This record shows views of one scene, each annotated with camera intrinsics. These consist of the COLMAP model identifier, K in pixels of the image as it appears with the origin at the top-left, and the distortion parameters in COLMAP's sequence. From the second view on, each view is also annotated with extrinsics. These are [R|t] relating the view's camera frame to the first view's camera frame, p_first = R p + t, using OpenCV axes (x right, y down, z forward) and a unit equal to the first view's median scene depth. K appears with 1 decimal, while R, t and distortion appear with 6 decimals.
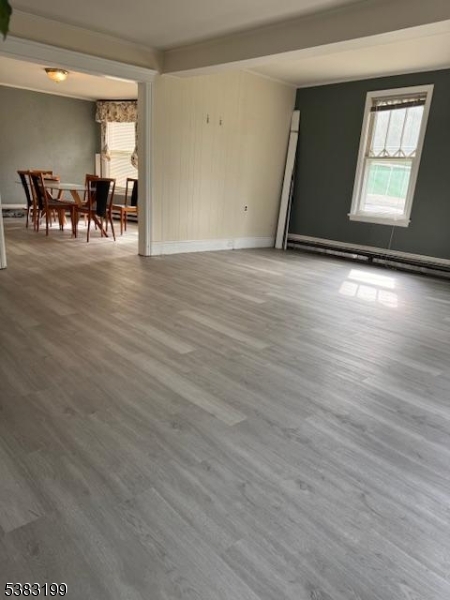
lens RADIAL K [[420.7, 0, 220.2], [0, 420.7, 302.2], [0, 0, 1]] dist [0.047013, -0.063005]
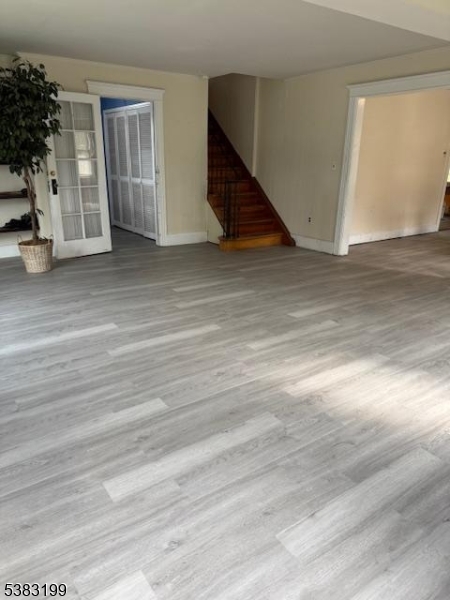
lens RADIAL K [[420.7, 0, 225.4], [0, 420.7, 302.7], [0, 0, 1]] dist [0.047013, -0.063005]
pose [[-0.114390, 0.255667, -0.959974, 1.224445], [-0.304767, 0.910690, 0.278857, -0.293892], [0.945533, 0.324467, -0.026255, 1.020713]]
